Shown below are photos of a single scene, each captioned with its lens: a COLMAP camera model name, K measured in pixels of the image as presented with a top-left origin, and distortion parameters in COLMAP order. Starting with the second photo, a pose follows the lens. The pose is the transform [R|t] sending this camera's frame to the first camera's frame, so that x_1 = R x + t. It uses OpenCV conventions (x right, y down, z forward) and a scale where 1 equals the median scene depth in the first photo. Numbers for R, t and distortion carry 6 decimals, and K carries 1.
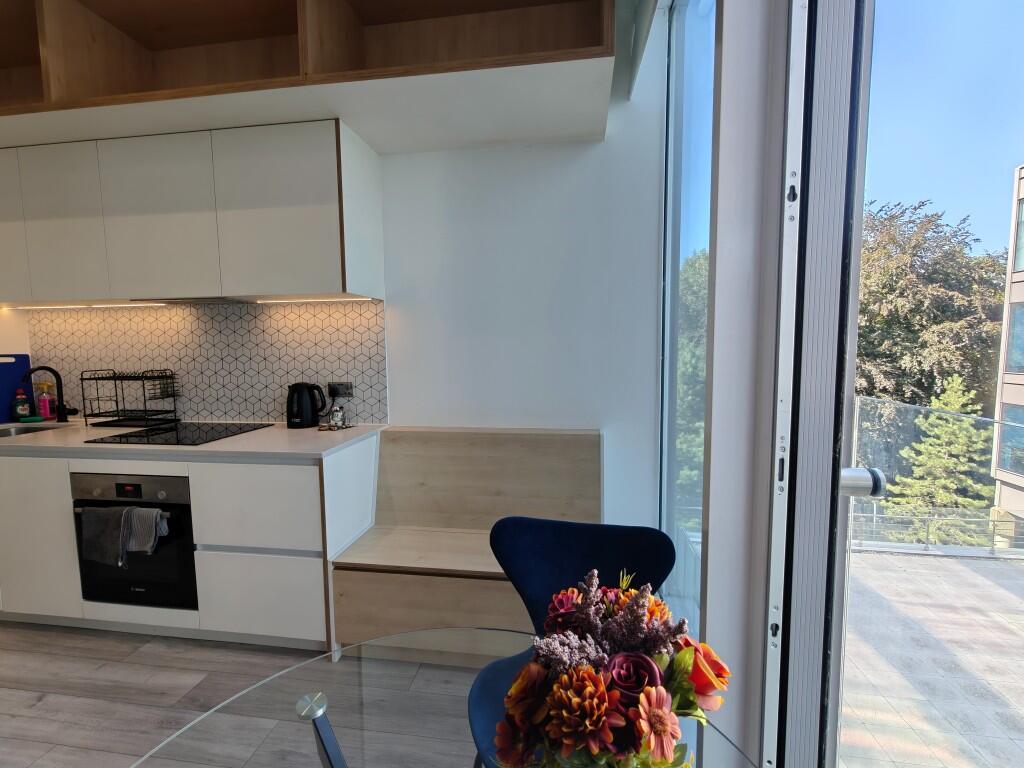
lens RADIAL K [[457.8, 0, 512.0], [0, 457.8, 384.0], [0, 0, 1]] dist [-0.000879, 0.000170]
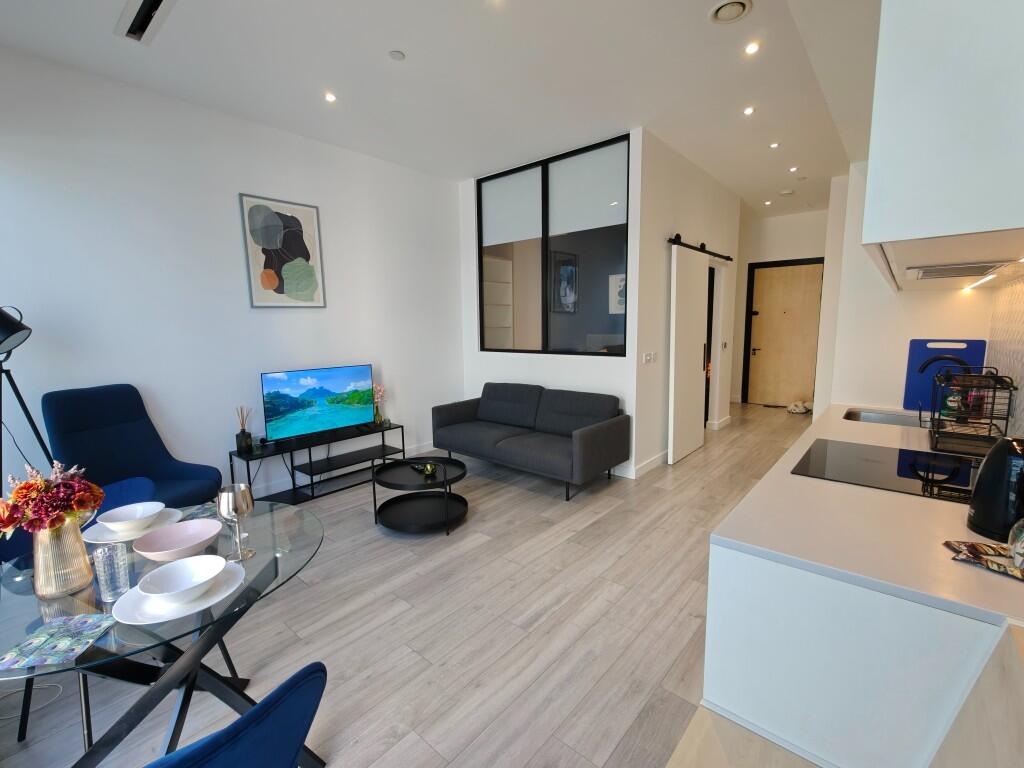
lens RADIAL K [[457.0, 0, 509.7], [0, 457.0, 385.6], [0, 0, 1]] dist [-0.003608, 0.000045]
pose [[-0.535837, 0.133015, -0.833778, 0.152618], [-0.050946, 0.980619, 0.189183, -0.105681], [0.842783, 0.143849, -0.518675, 0.764793]]
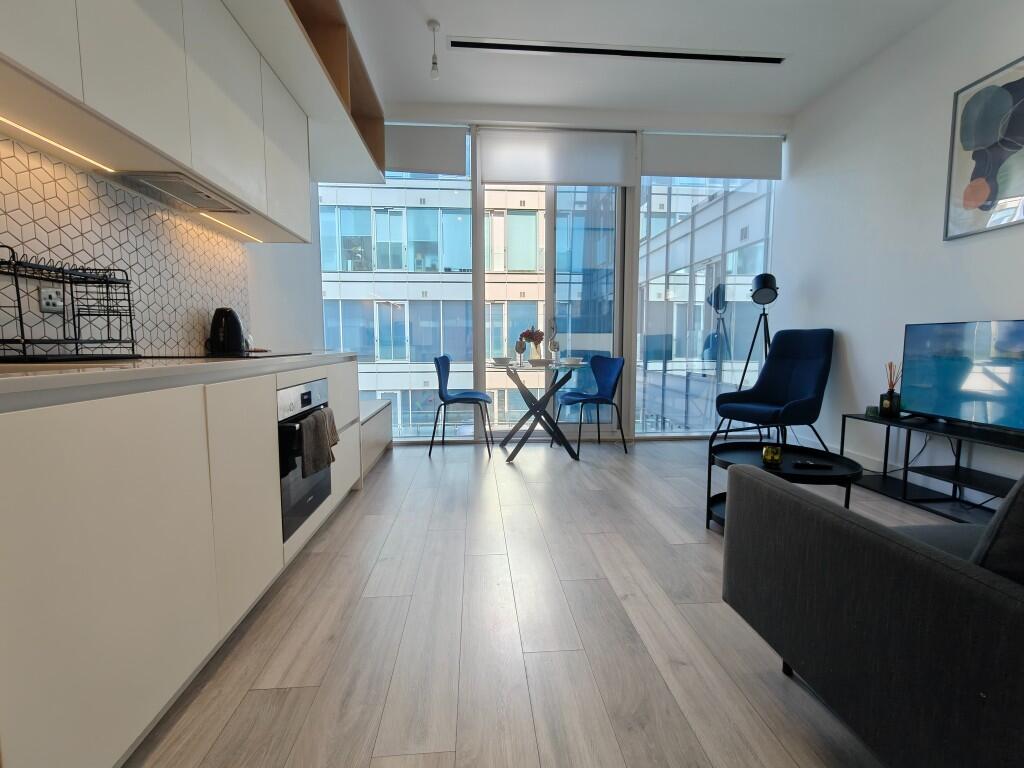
lens RADIAL K [[459.7, 0, 508.7], [0, 459.7, 383.7], [0, 0, 1]] dist [0.001337, 0.000404]
pose [[-0.222239, -0.077219, 0.971930, -1.499373], [0.085802, 0.991442, 0.098388, 0.108079], [-0.971210, 0.105259, -0.213712, 0.609058]]
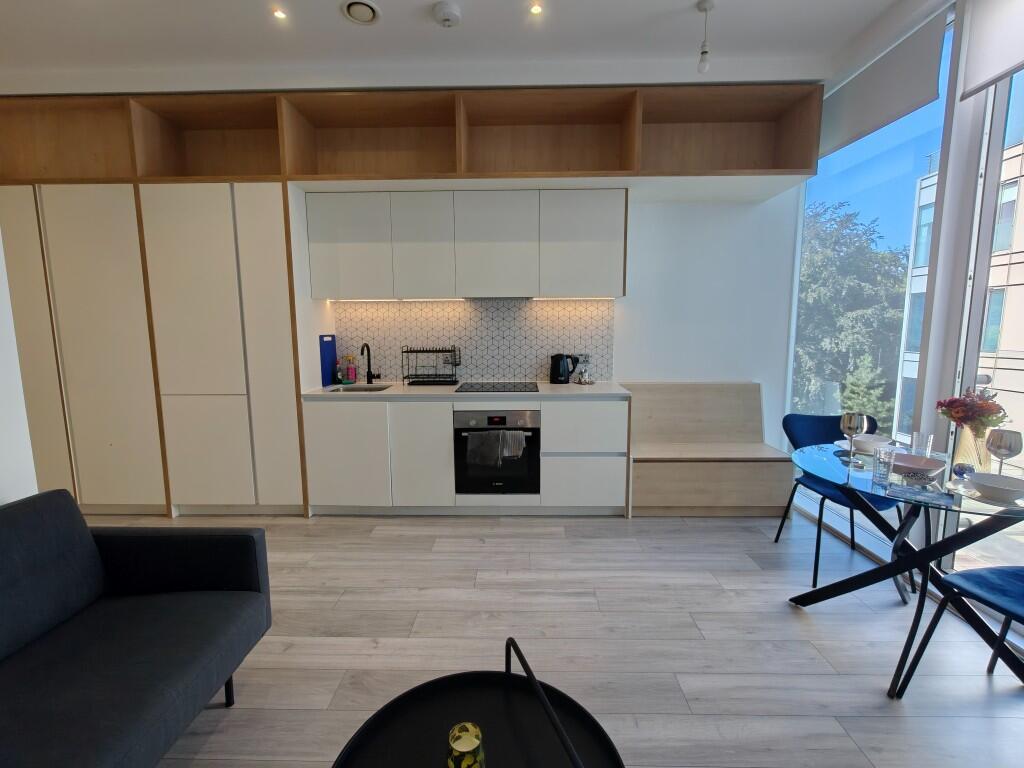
lens RADIAL K [[457.0, 0, 509.7], [0, 457.0, 385.6], [0, 0, 1]] dist [-0.003608, 0.000045]
pose [[0.992255, -0.012540, 0.123585, -0.771043], [0.007479, 0.999117, 0.041332, 0.036276], [-0.123995, -0.040088, 0.991473, -0.442544]]
